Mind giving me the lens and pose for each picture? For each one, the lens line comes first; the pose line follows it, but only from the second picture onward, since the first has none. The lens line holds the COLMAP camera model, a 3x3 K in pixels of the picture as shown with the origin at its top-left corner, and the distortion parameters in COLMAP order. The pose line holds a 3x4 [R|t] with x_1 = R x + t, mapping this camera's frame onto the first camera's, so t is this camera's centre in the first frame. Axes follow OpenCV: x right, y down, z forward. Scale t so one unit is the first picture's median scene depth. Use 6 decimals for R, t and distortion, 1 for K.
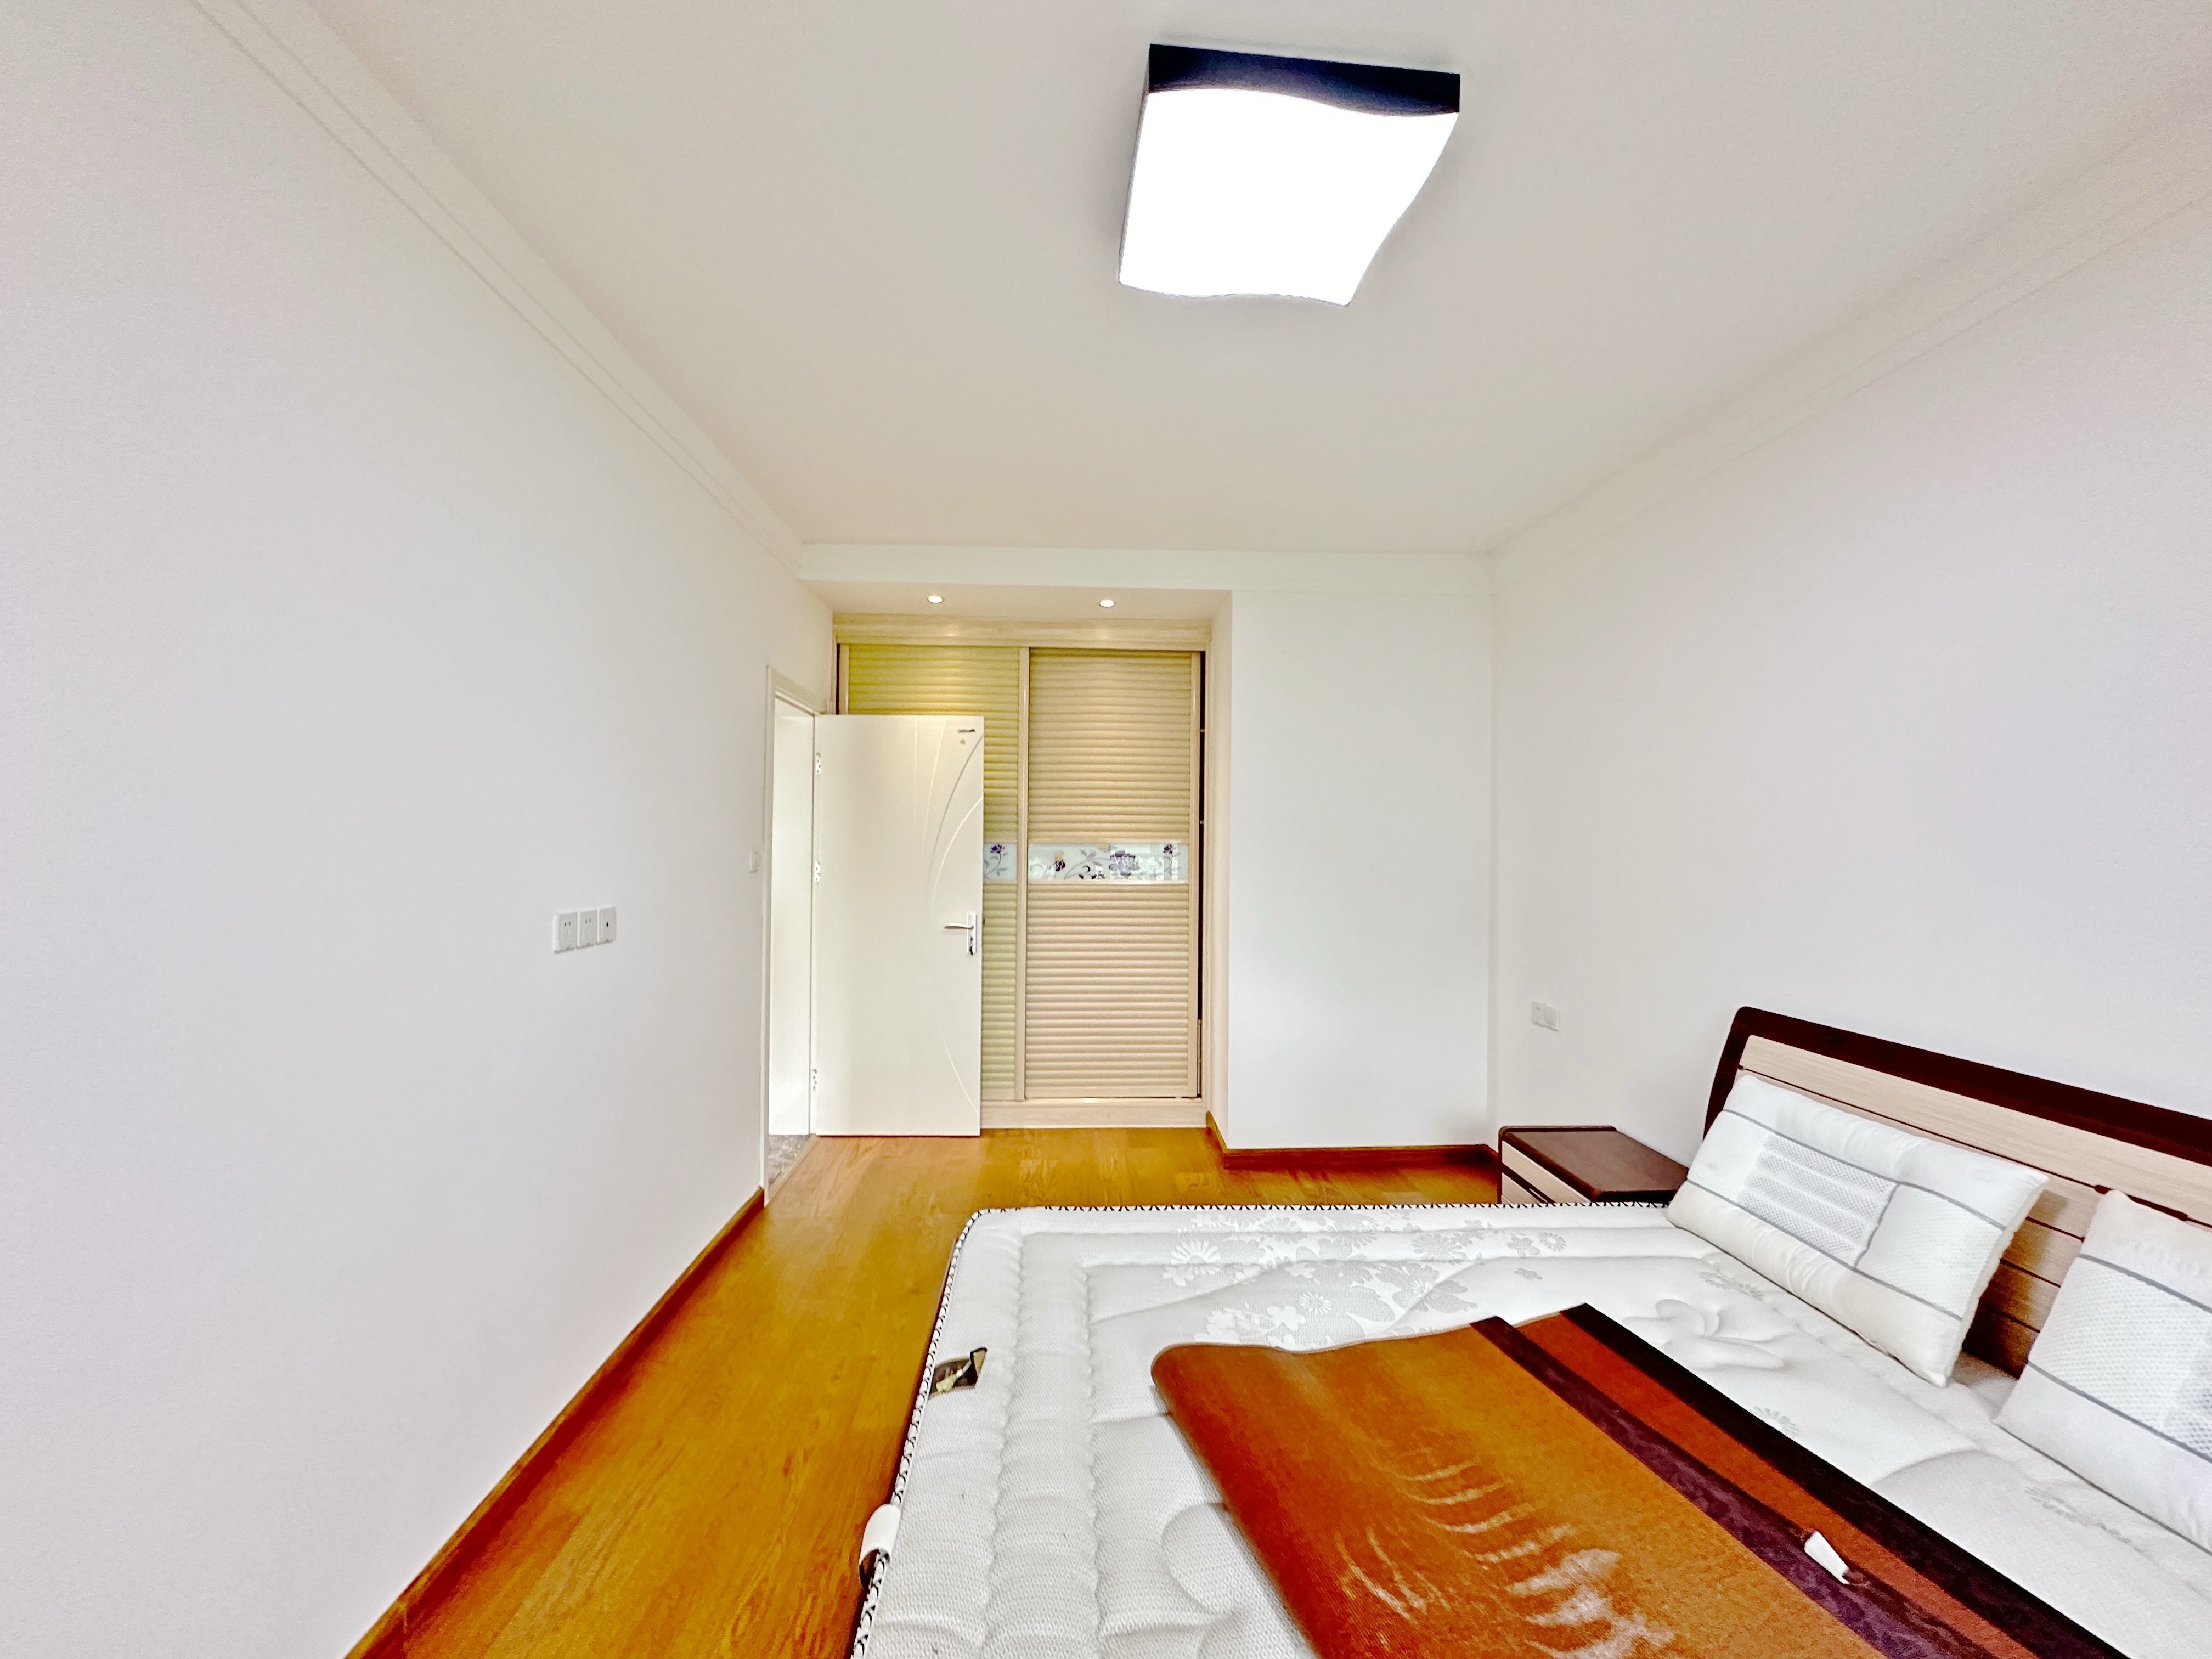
lens RADIAL K [[881.3, 0, 1106.0], [0, 881.3, 829.5], [0, 0, 1]] dist [0.000330, 0.000018]
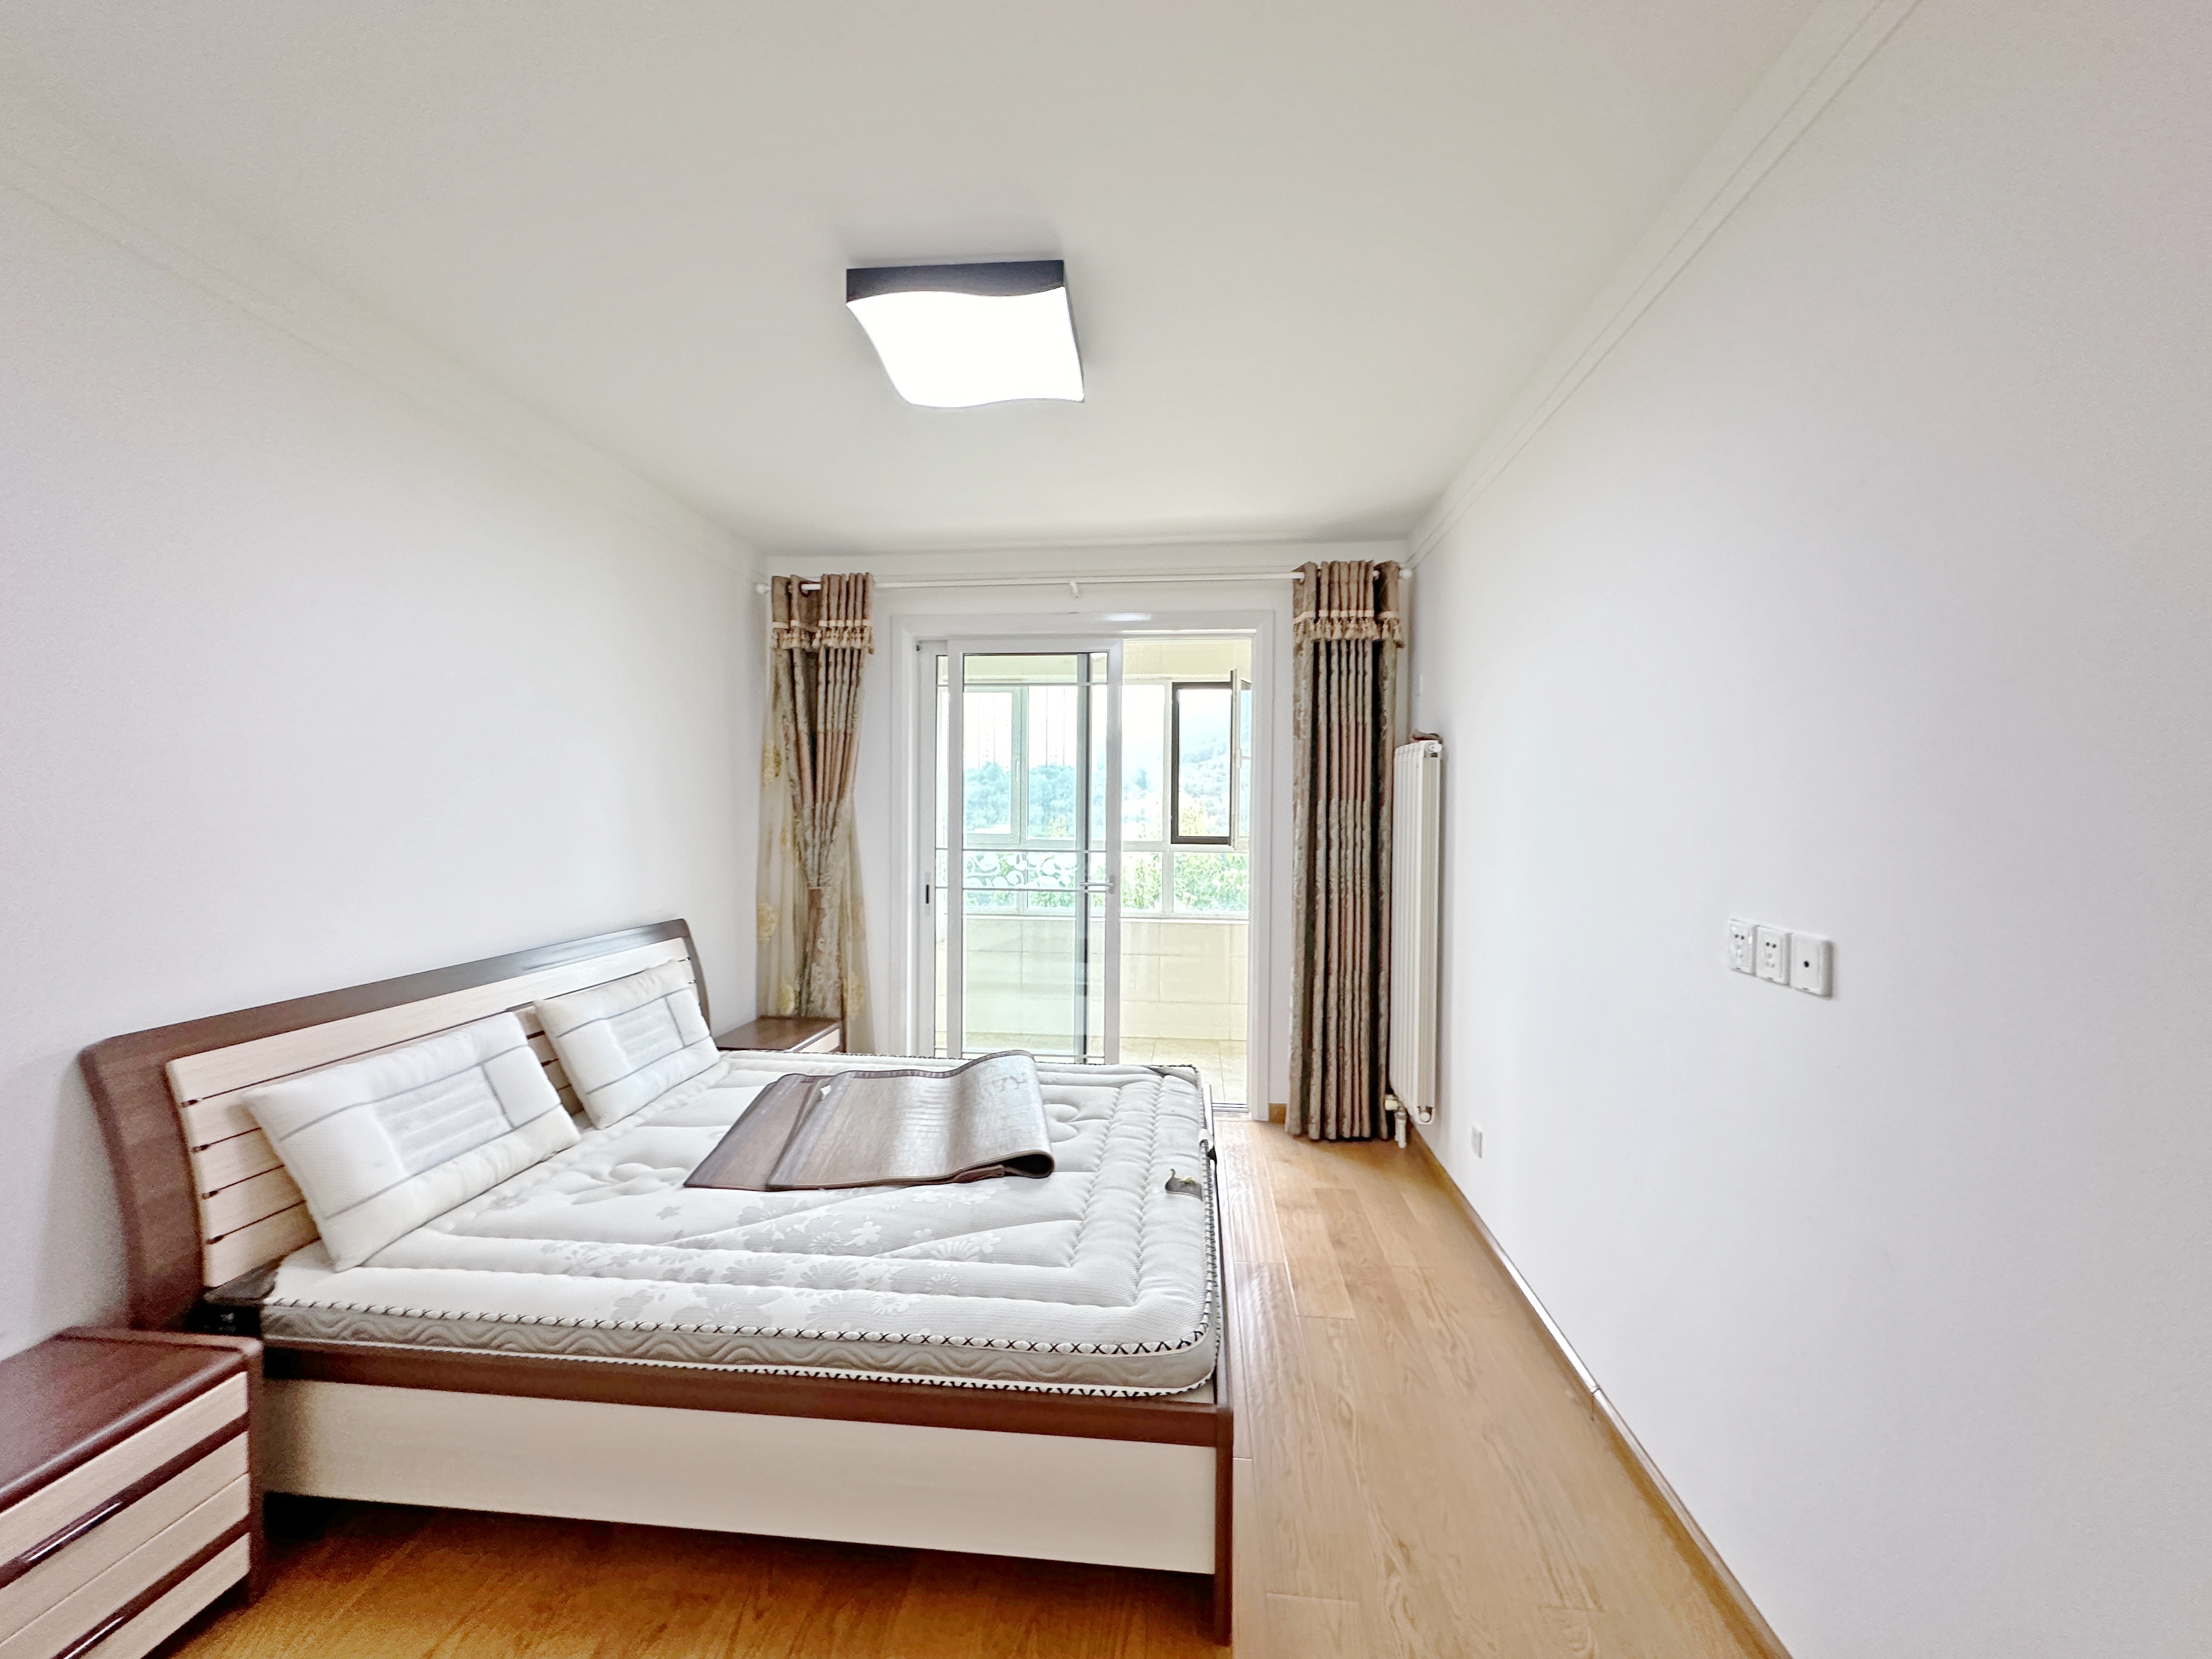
lens RADIAL K [[881.3, 0, 1106.0], [0, 881.3, 829.5], [0, 0, 1]] dist [0.000330, 0.000018]
pose [[-0.989608, -0.009998, 0.143446, -0.197257], [-0.008392, 0.999895, 0.011797, 0.026695], [-0.143549, 0.010471, -0.989588, 2.042605]]
